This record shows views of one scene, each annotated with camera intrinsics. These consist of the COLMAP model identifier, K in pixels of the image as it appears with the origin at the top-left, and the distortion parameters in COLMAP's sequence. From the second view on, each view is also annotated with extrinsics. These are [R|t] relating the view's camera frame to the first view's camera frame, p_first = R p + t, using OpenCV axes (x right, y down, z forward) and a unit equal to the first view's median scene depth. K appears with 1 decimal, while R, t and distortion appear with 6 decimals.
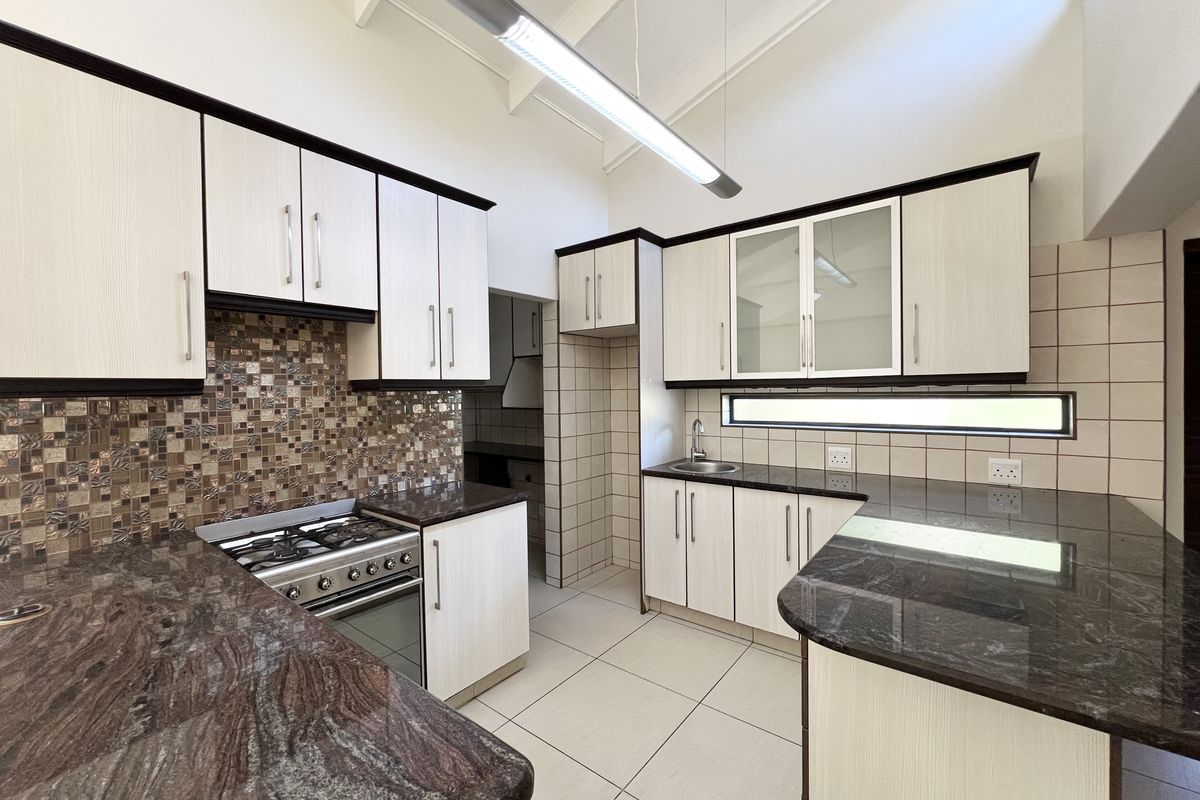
lens RADIAL K [[481.9, 0, 597.8], [0, 481.9, 396.9], [0, 0, 1]] dist [-0.001180, -0.000046]
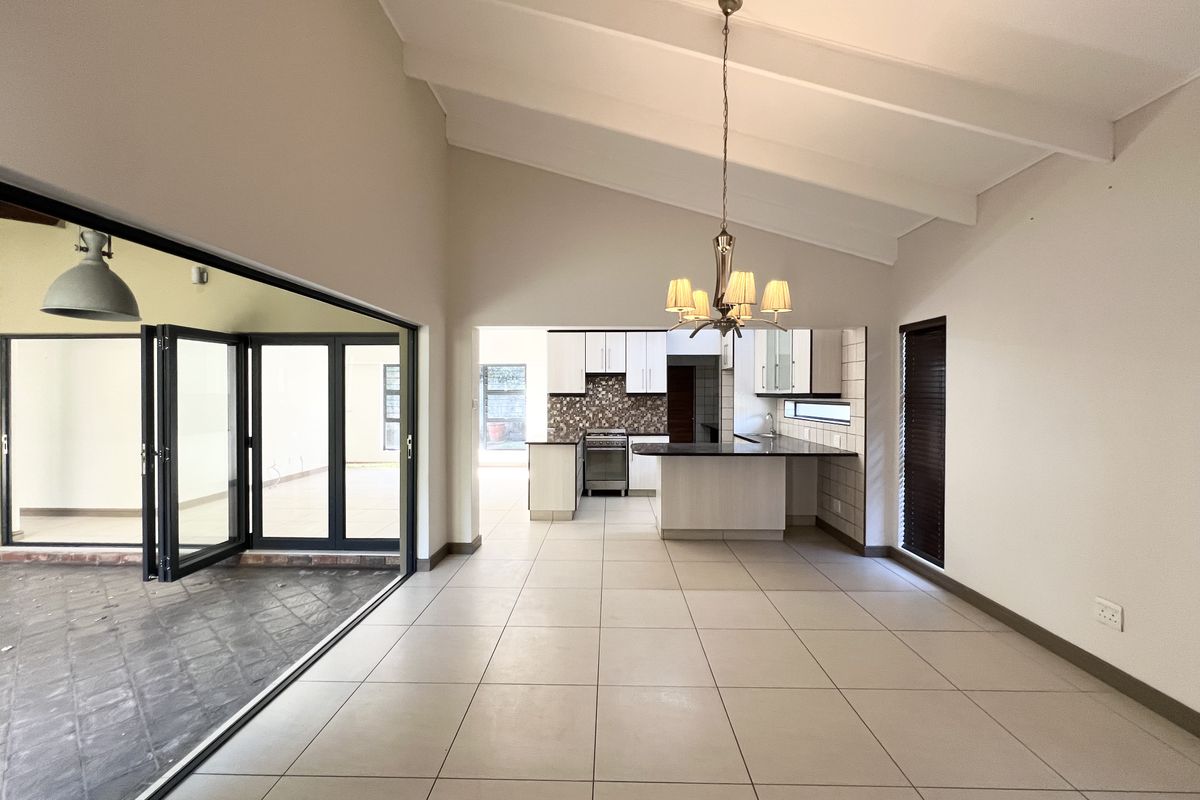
lens RADIAL K [[486.5, 0, 600.0], [0, 486.5, 398.0], [0, 0, 1]] dist [0.000011, 0.000000]
pose [[0.607207, 0.020763, -0.794272, 2.102481], [-0.022462, 0.999708, 0.008962, -0.025892], [0.794226, 0.012399, 0.607496, -1.192542]]
